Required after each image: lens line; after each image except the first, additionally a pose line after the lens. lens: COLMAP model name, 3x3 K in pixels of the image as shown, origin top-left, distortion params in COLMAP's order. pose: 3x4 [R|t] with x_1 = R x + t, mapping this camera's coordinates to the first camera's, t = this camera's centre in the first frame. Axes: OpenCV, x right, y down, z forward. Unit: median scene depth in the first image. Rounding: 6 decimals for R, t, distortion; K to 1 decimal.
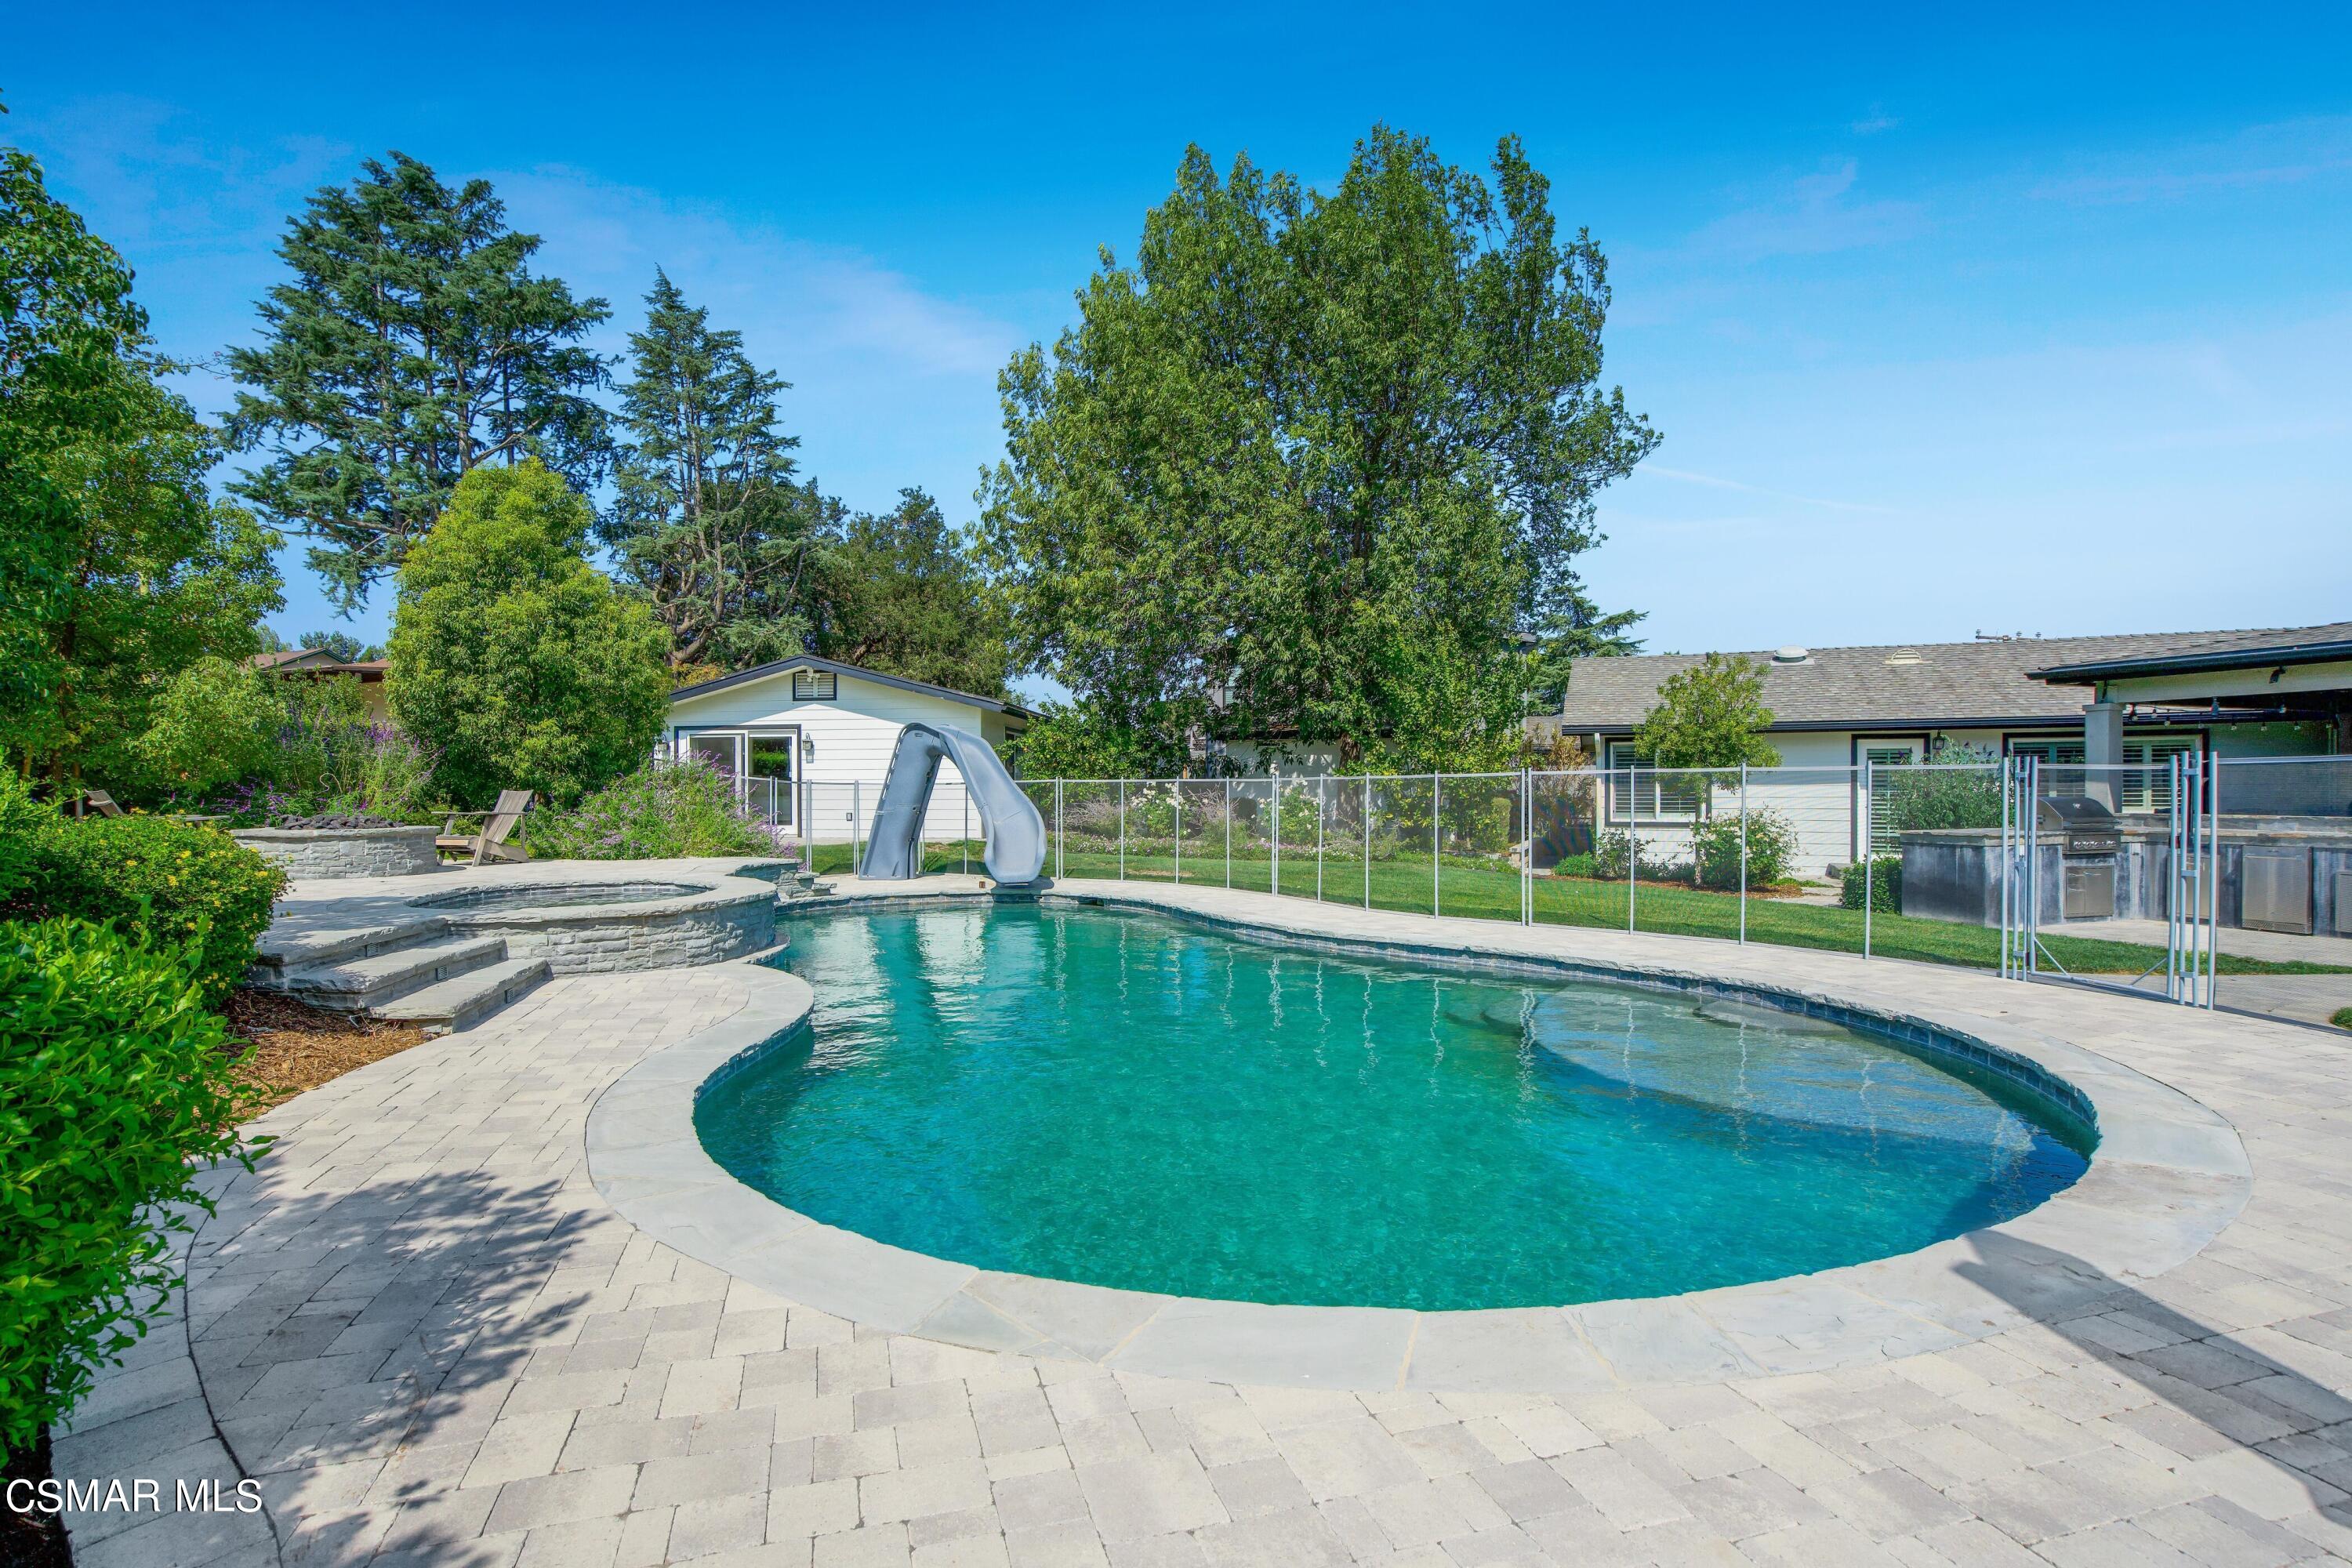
lens RADIAL K [[1087.6, 0, 1177.3], [0, 1087.6, 796.7], [0, 0, 1]] dist [-0.039151, 0.013152]
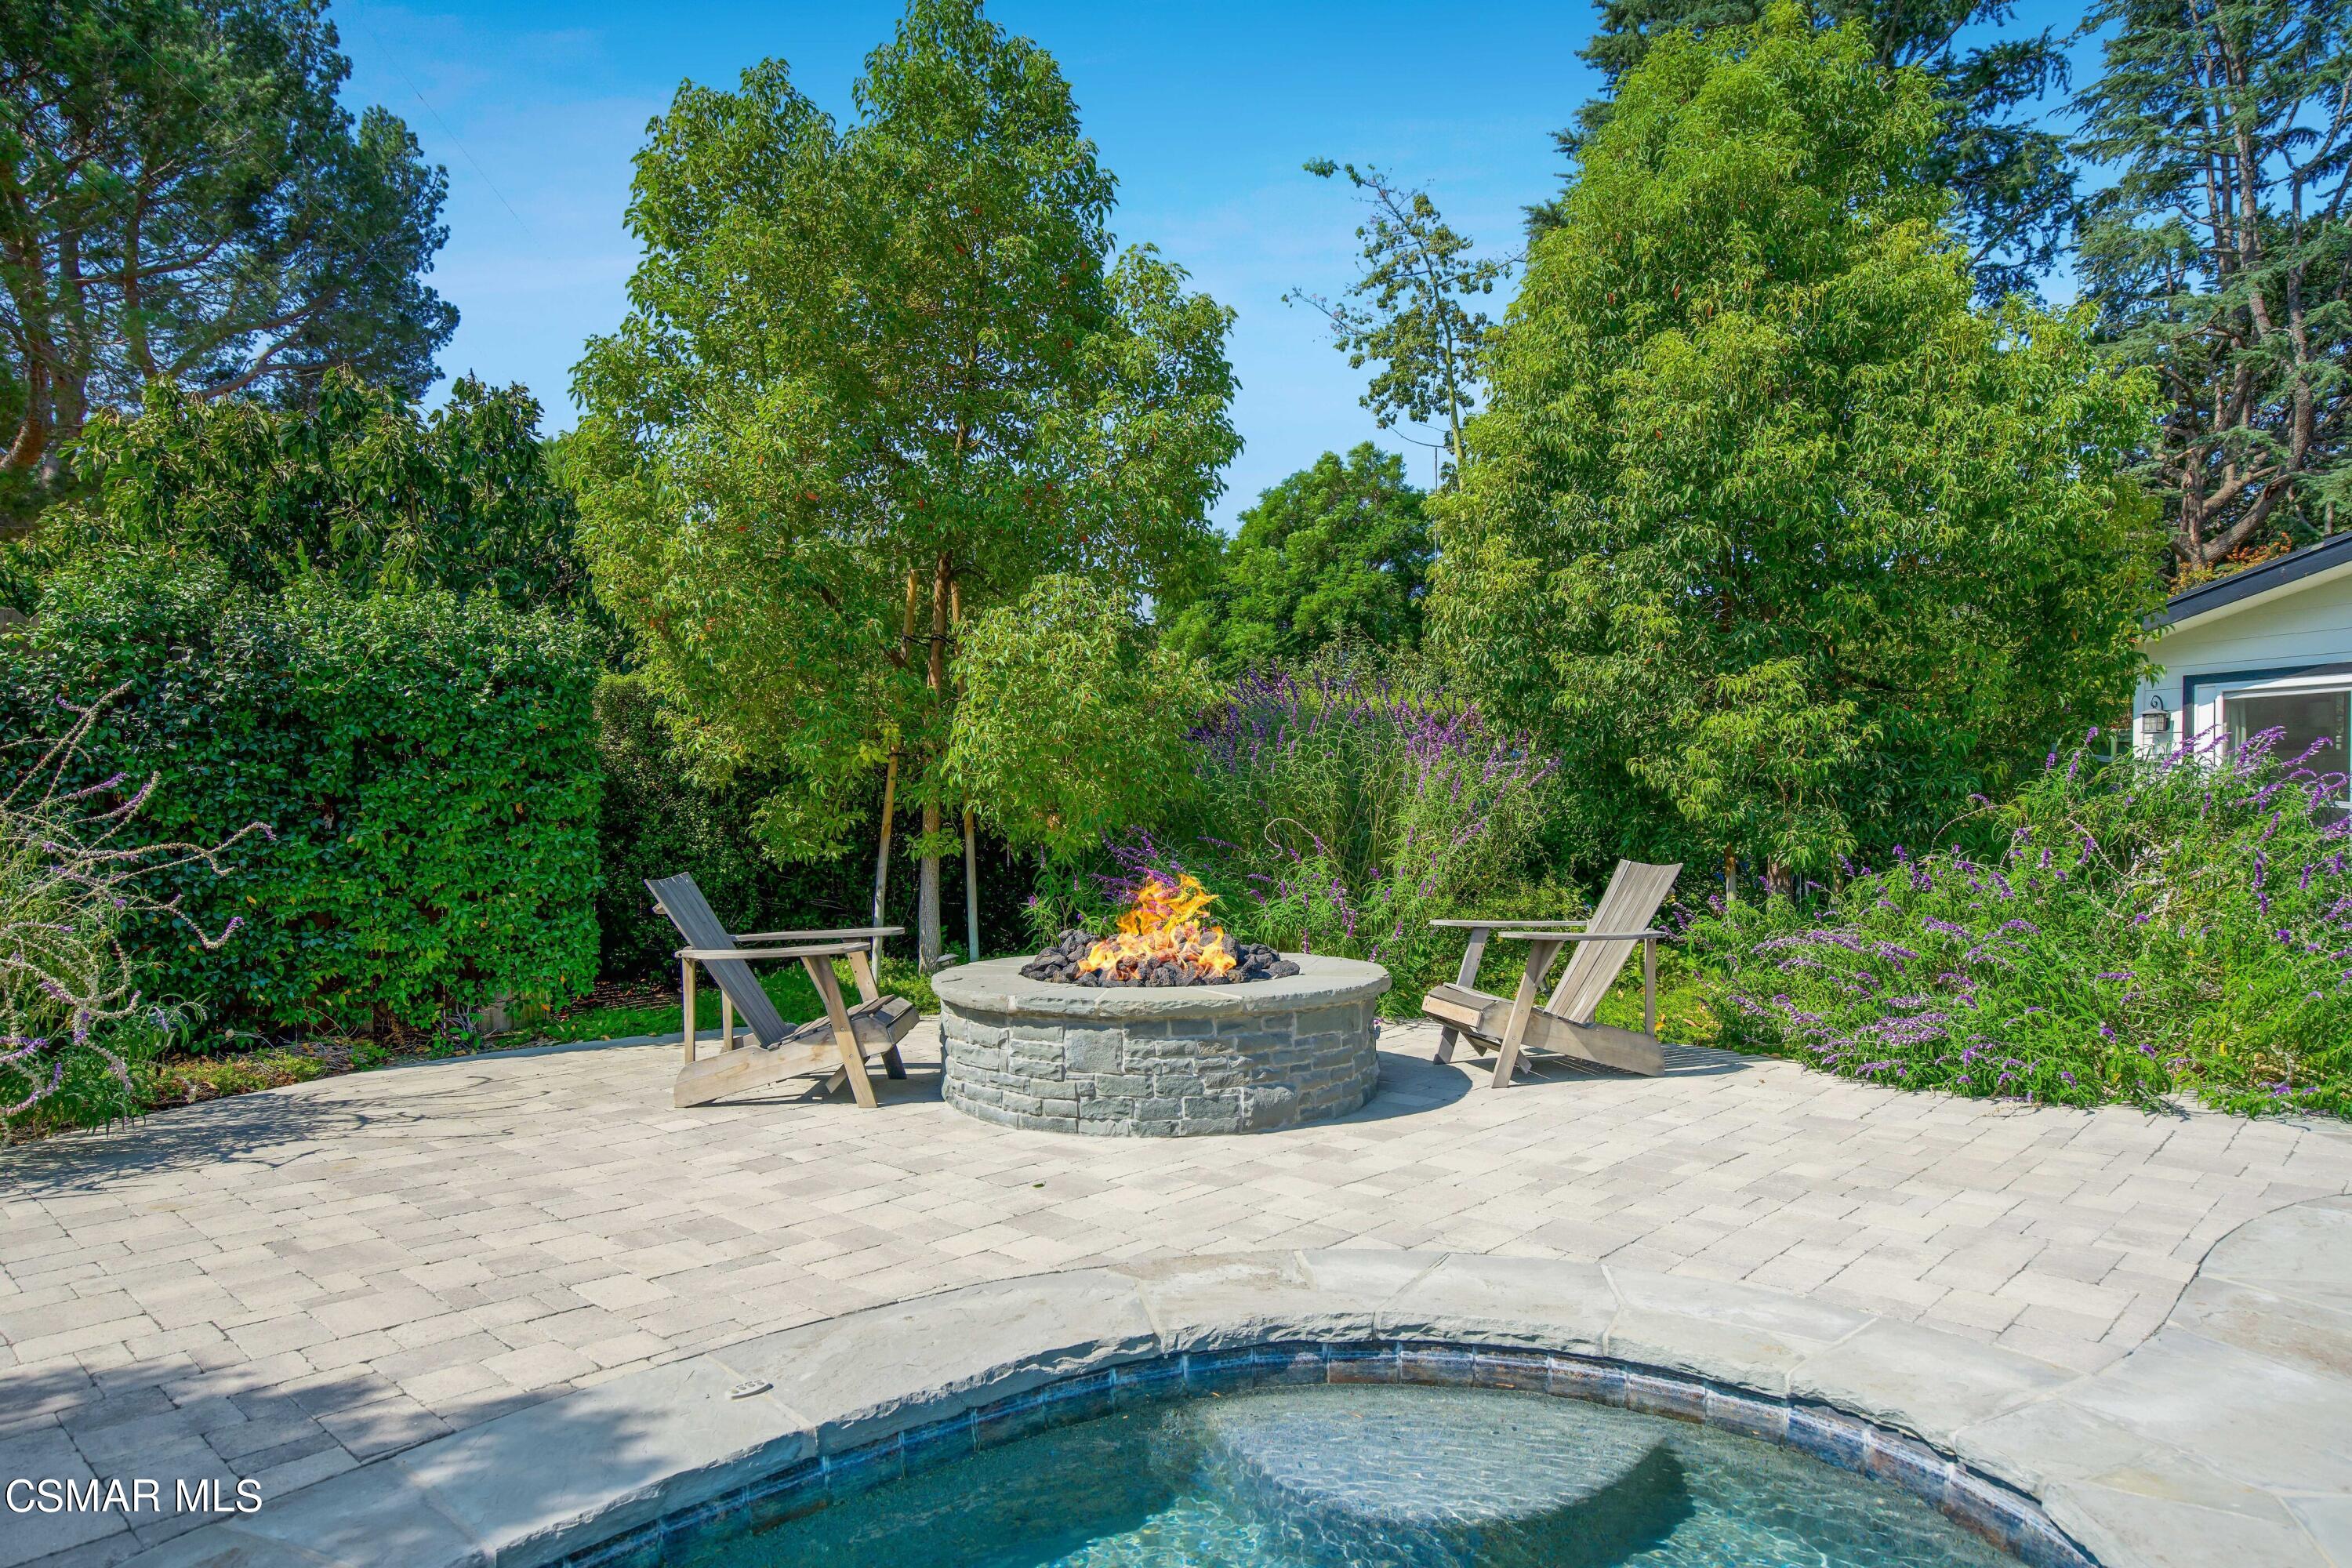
lens RADIAL K [[1472.9, 0, 1178.3], [0, 1472.9, 804.3], [0, 0, 1]] dist [-0.008274, -0.001440]
pose [[0.498441, 0.001462, -0.866923, -0.261991], [-0.001814, 0.999998, 0.000644, -0.023157], [0.866922, 0.001252, 0.498442, 0.591730]]
